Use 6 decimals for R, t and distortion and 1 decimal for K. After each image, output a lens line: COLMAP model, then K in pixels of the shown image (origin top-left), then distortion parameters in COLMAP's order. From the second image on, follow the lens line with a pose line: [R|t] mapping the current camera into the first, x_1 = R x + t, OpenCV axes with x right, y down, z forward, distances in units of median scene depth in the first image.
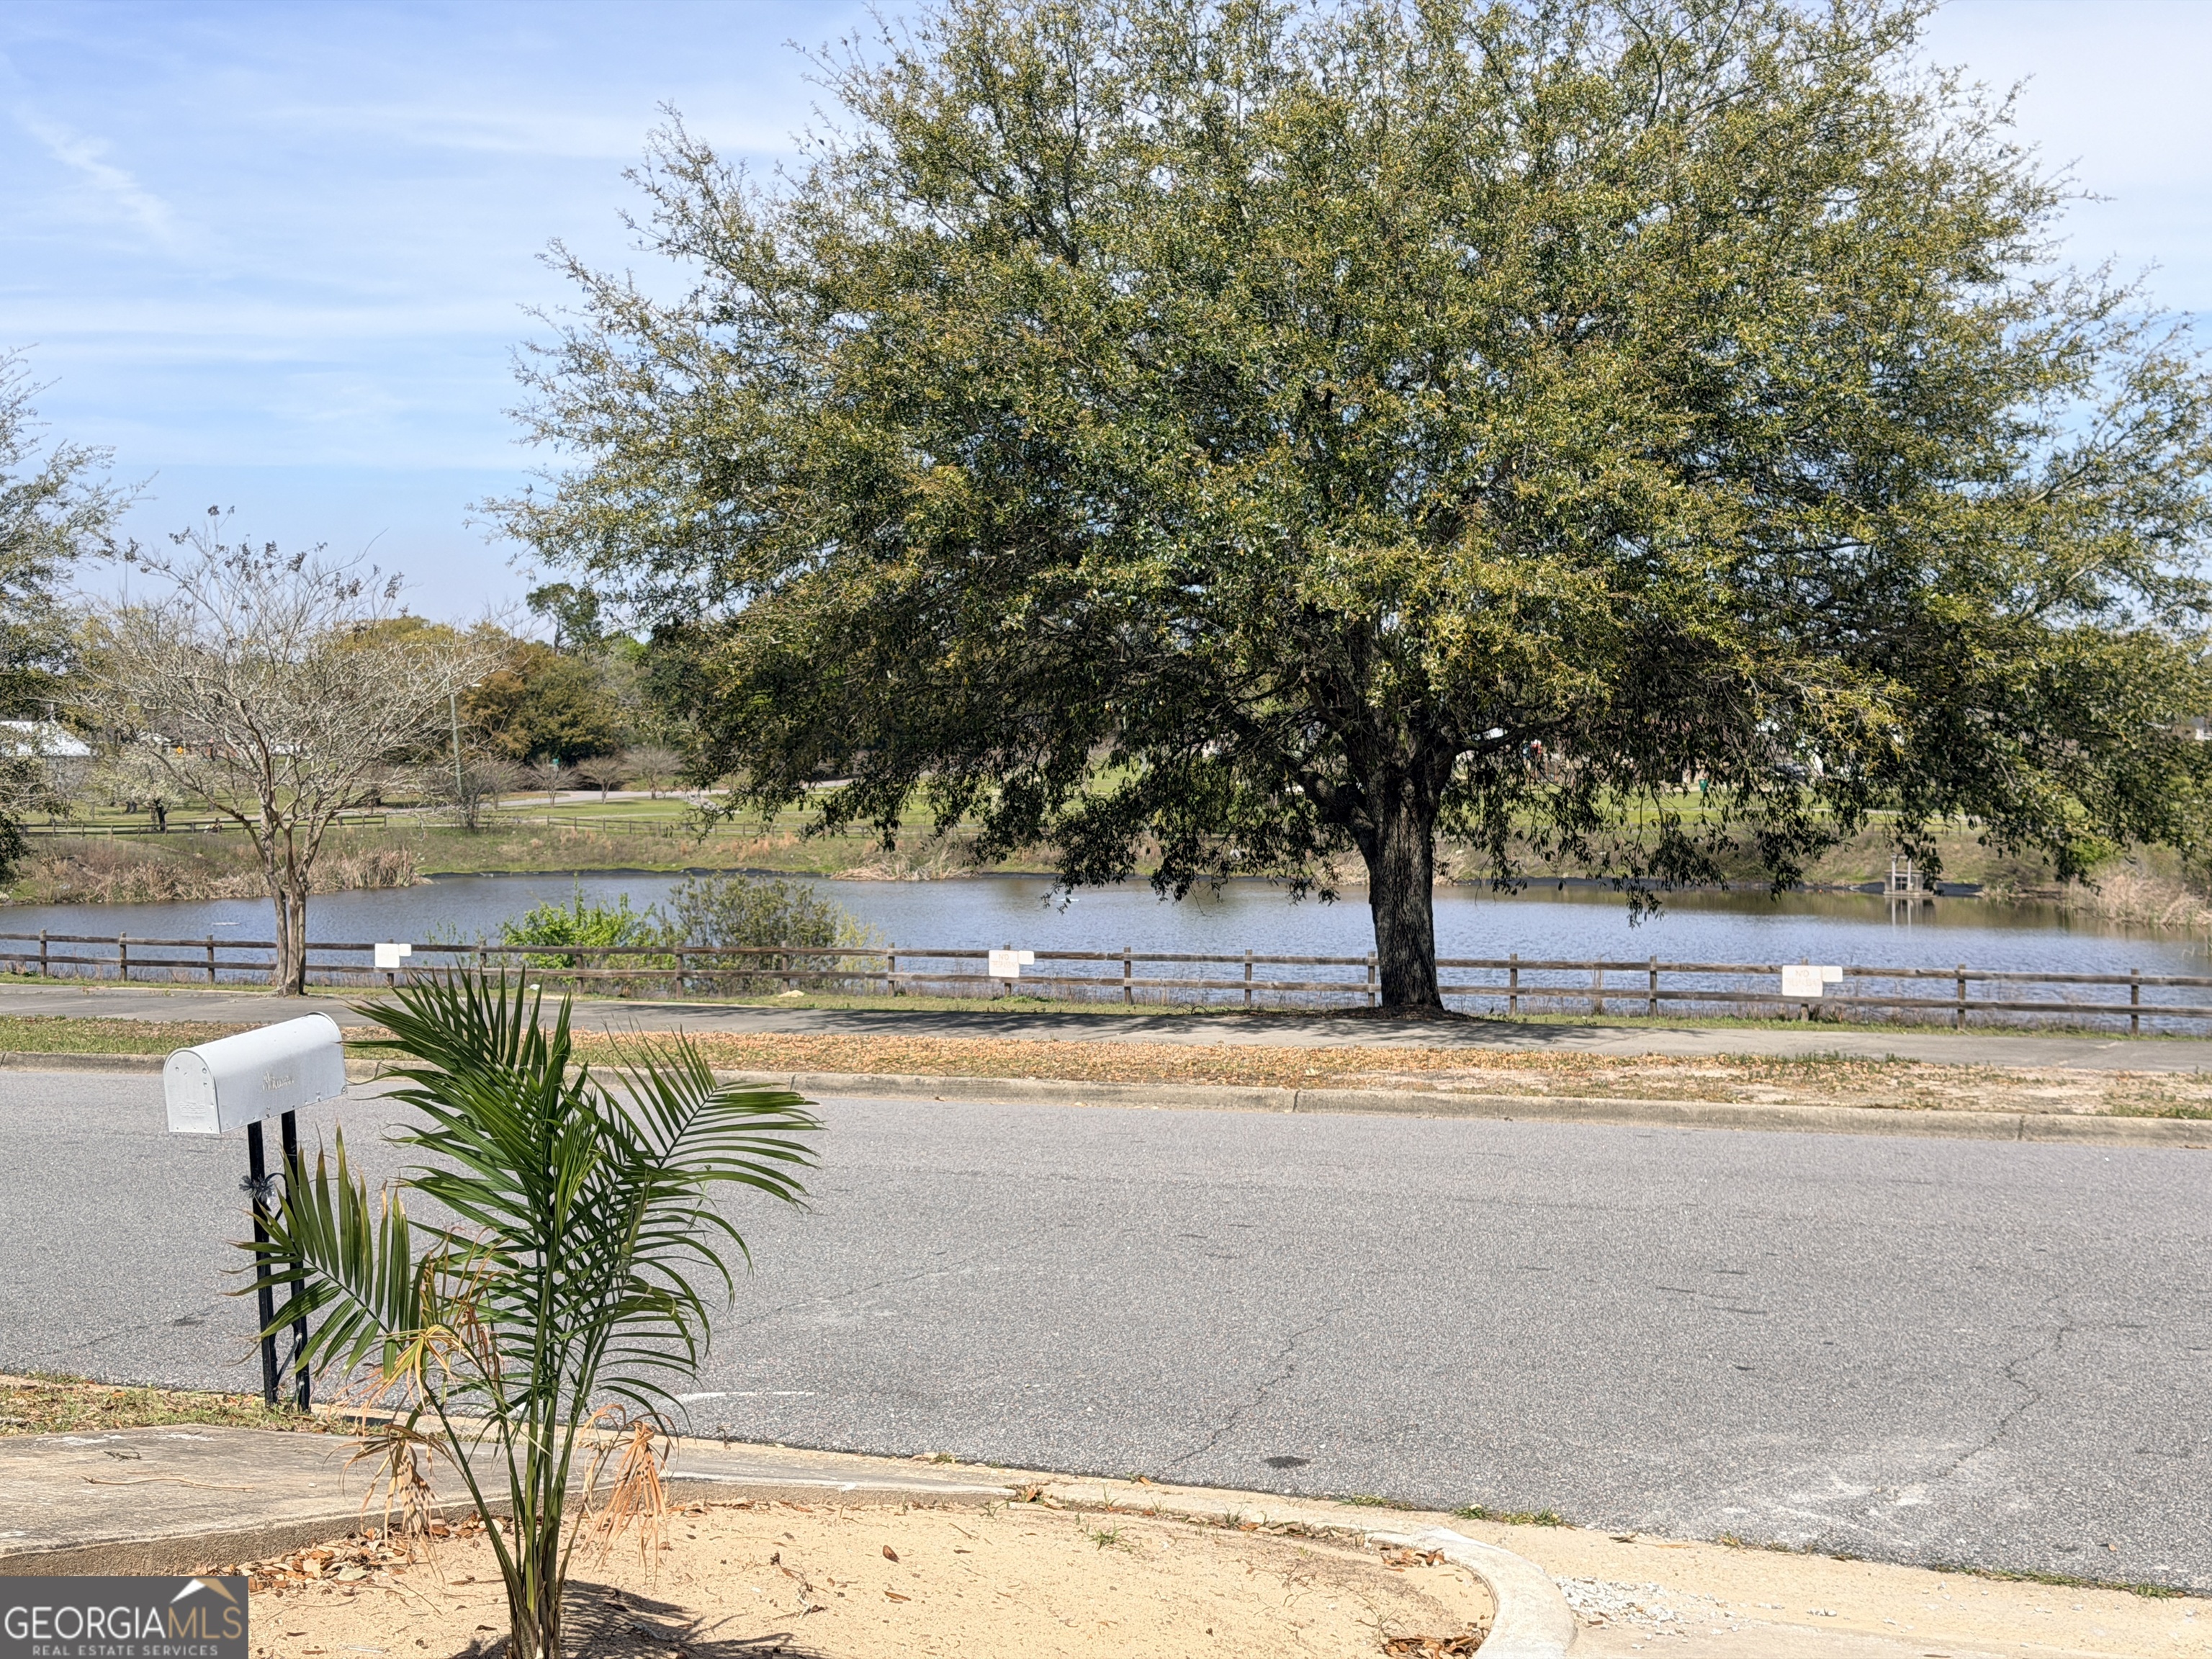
lens RADIAL K [[3082.4, 0, 1106.0], [0, 3082.4, 829.5], [0, 0, 1]] dist [0.027264, 0.412200]
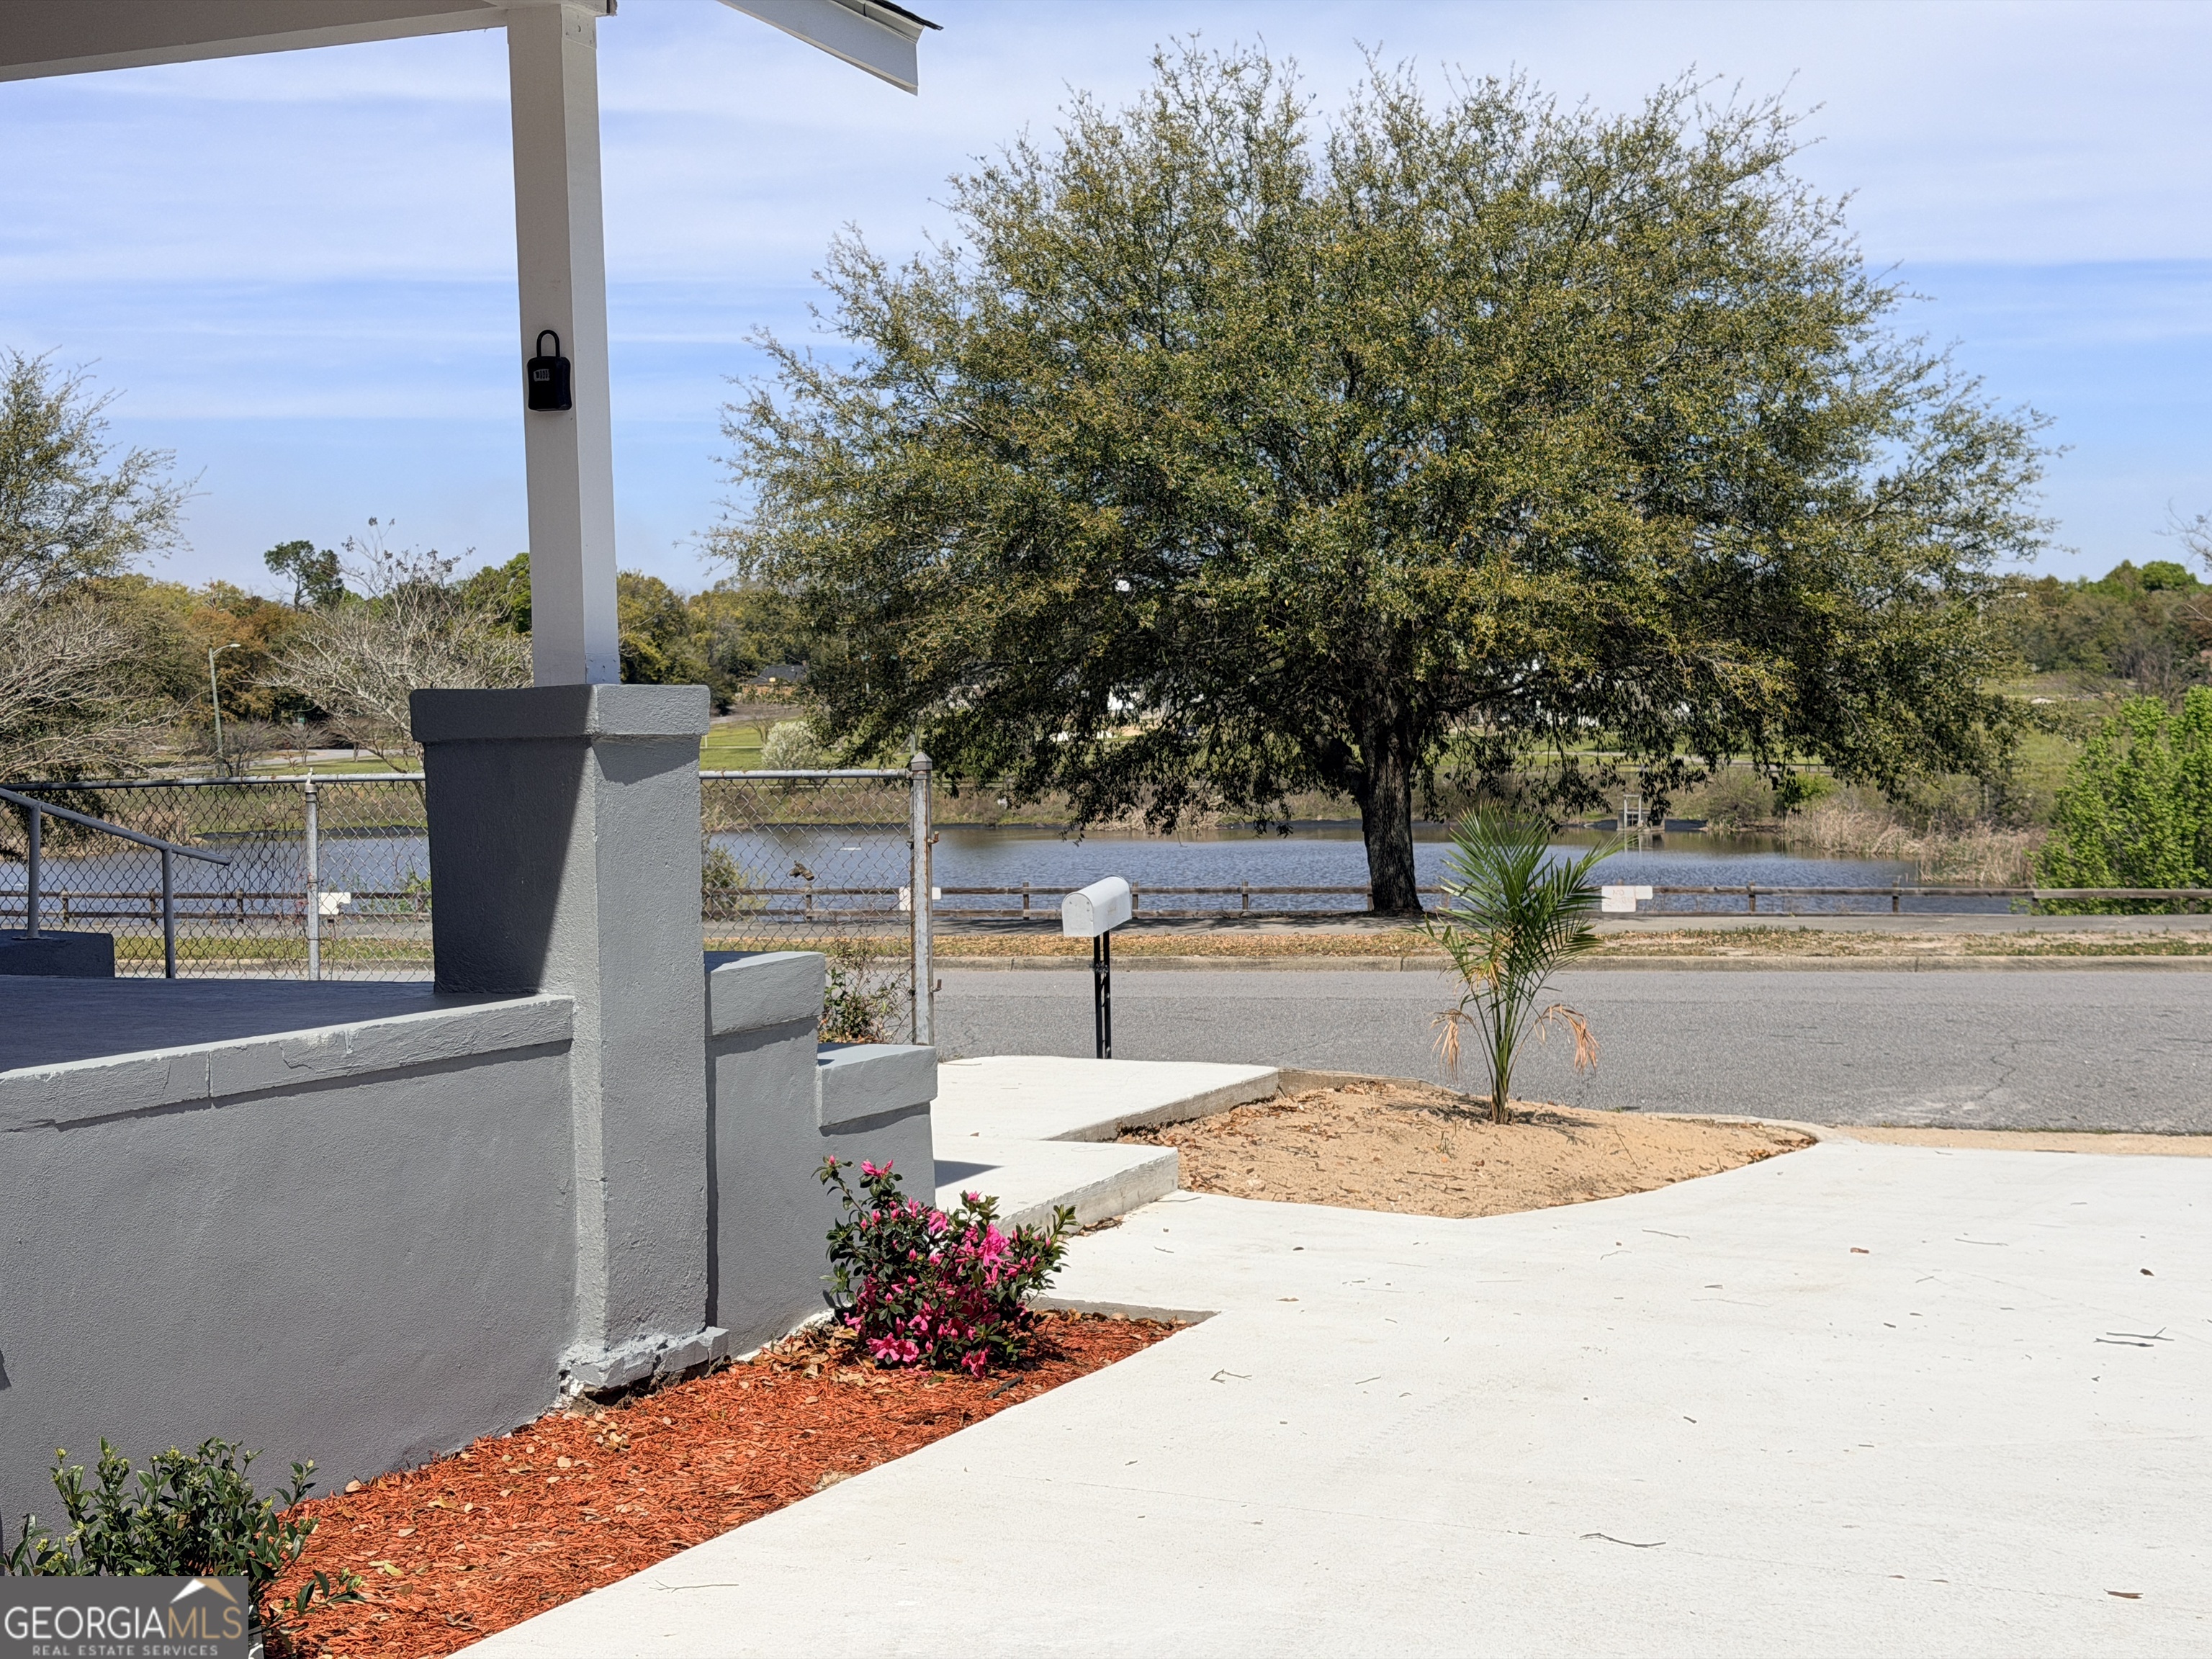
lens RADIAL K [[3080.6, 0, 1106.0], [0, 3080.6, 829.5], [0, 0, 1]] dist [-0.021792, 1.299114]
pose [[0.995680, -0.015684, 0.091522, -0.146568], [0.014193, 0.999756, 0.016914, 0.000203], [-0.091765, -0.015542, 0.995659, -0.285371]]
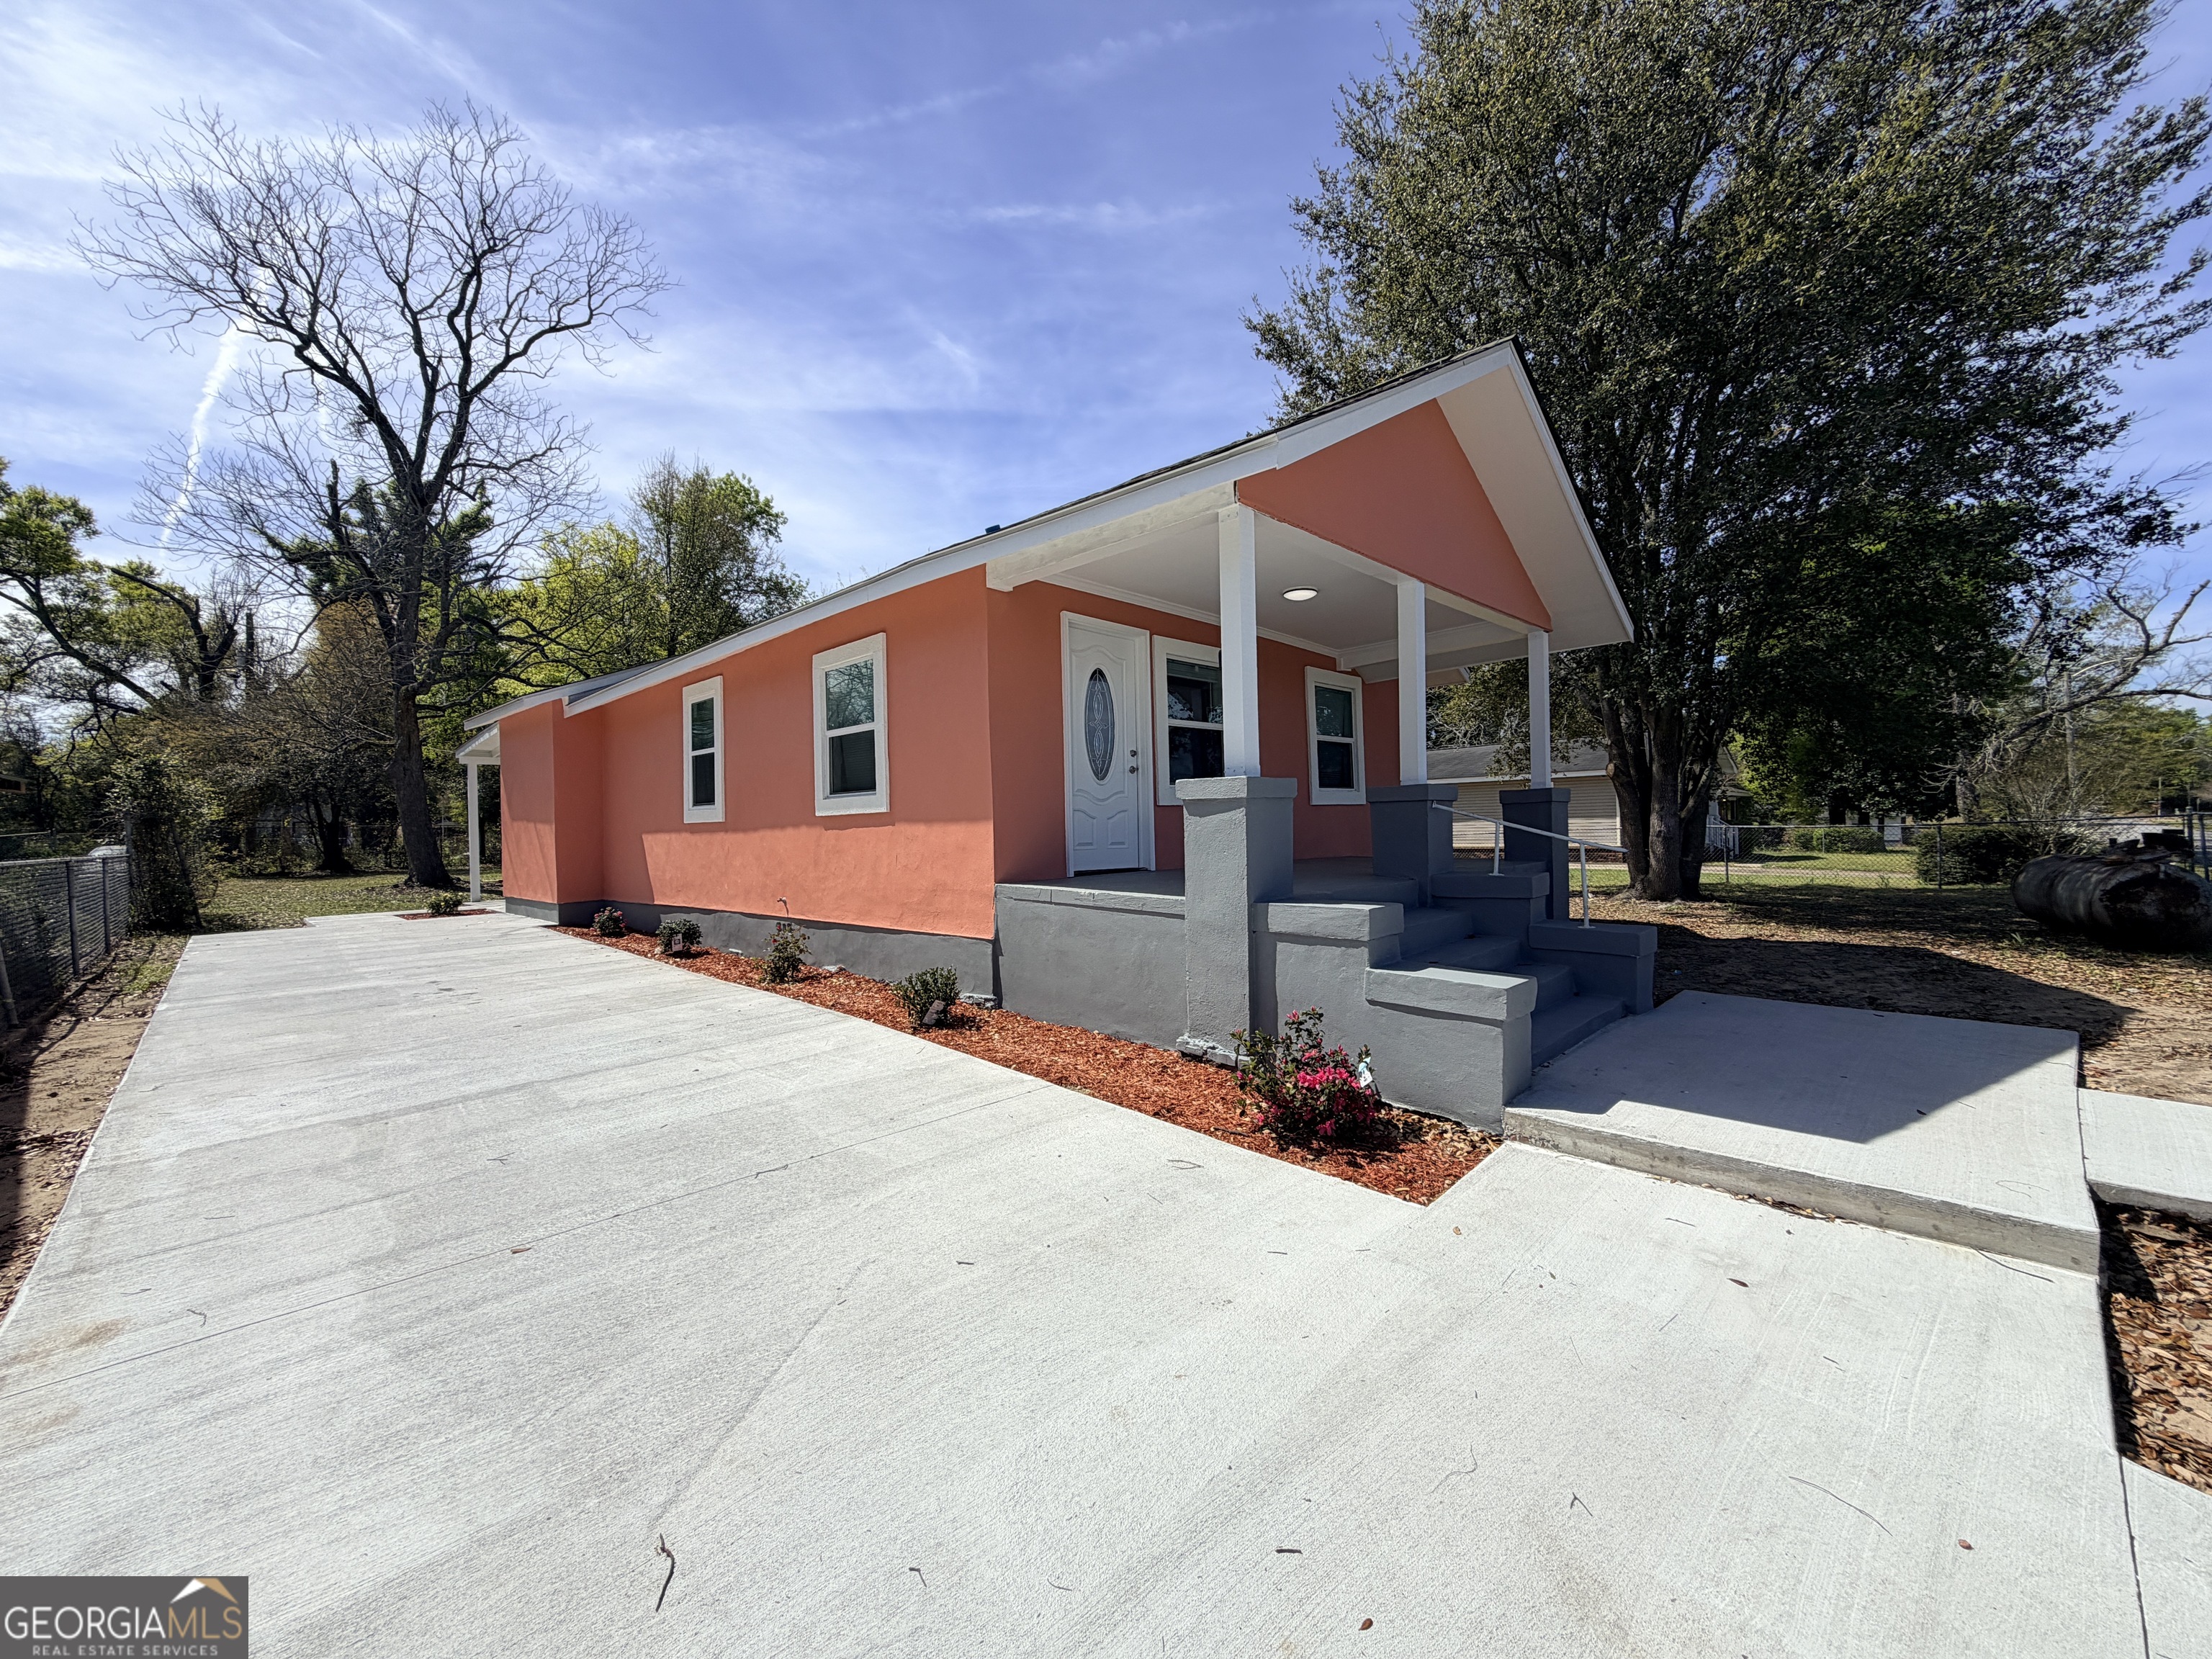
lens RADIAL K [[878.0, 0, 1100.2], [0, 878.0, 824.3], [0, 0, 1]] dist [-0.000486, -0.000051]
pose [[-0.280393, 0.019128, -0.959695, 1.880383], [0.004901, 0.999817, 0.018496, -0.026704], [0.959873, 0.000483, -0.280435, 3.281507]]
